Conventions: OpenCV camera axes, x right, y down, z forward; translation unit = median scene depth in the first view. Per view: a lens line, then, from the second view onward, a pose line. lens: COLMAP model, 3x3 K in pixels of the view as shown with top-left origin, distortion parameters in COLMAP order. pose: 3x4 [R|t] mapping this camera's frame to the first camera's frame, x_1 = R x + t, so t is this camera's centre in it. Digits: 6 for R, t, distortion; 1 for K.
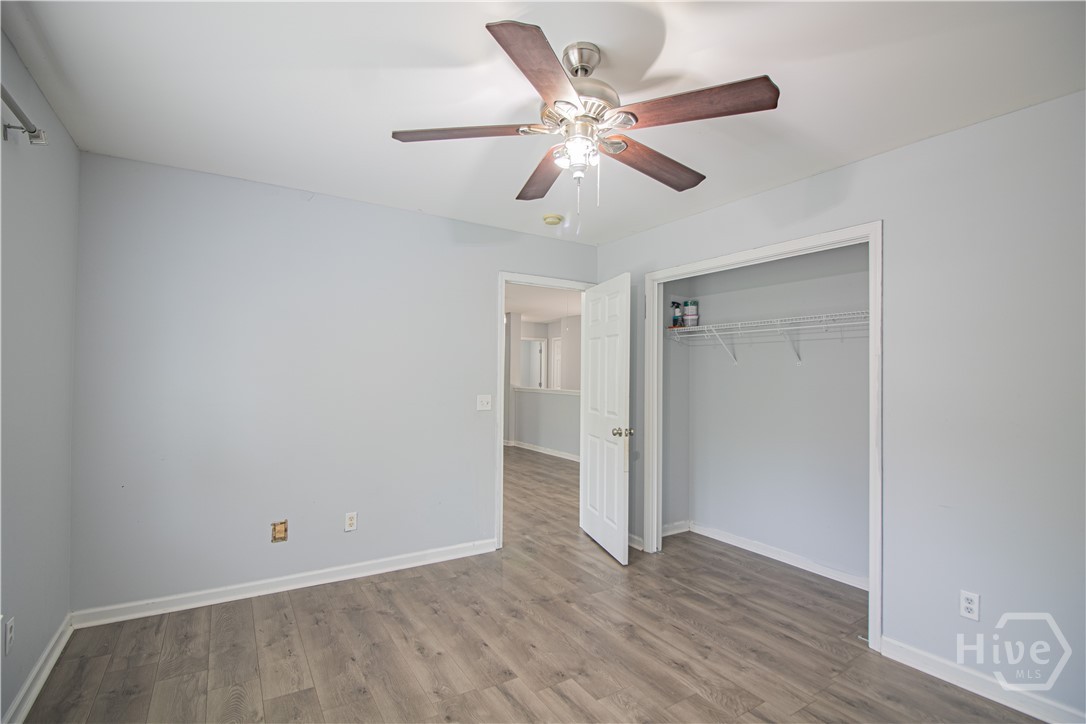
lens RADIAL K [[498.8, 0, 544.5], [0, 498.8, 372.4], [0, 0, 1]] dist [0.018629, -0.024123]
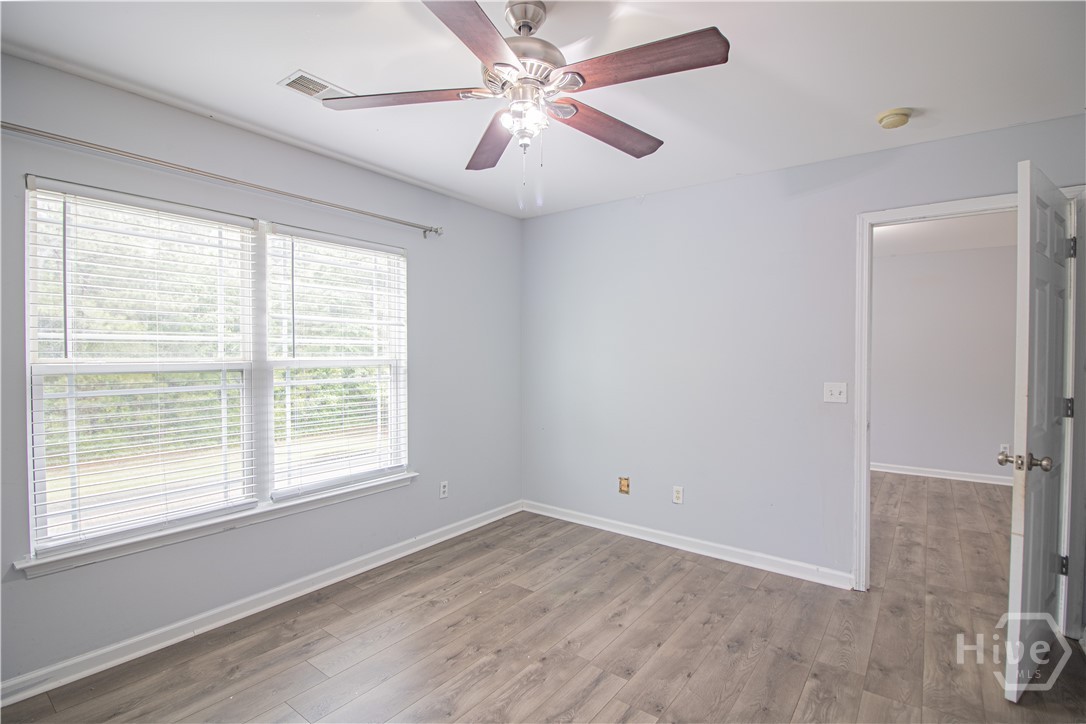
lens RADIAL K [[508.9, 0, 543.0], [0, 508.9, 362.0], [0, 0, 1]] dist [0.004380, -0.012901]
pose [[0.357988, 0.006051, -0.933707, 0.585937], [0.008648, 0.999915, 0.009795, 0.002834], [0.933686, -0.011581, 0.357905, 0.392007]]
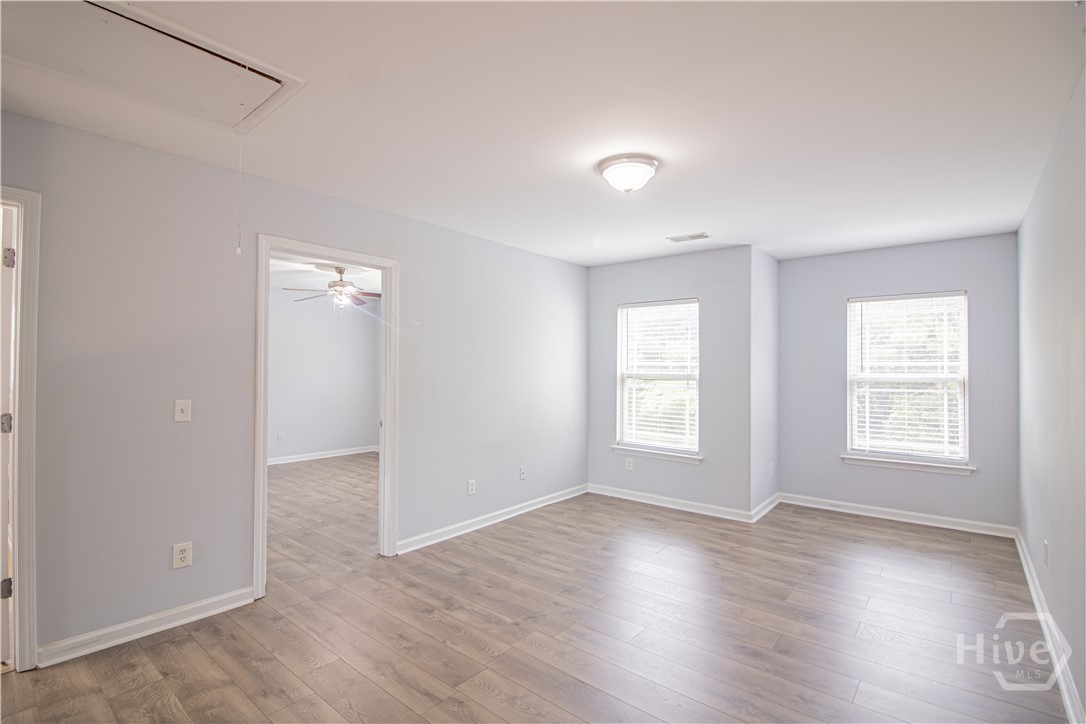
lens RADIAL K [[498.8, 0, 544.5], [0, 498.8, 372.4], [0, 0, 1]] dist [0.018629, -0.024123]
pose [[-0.950156, -0.010096, -0.311611, -0.111795], [-0.007338, 0.999923, -0.010021, 0.023244], [0.311689, -0.007235, -0.950157, 2.653962]]
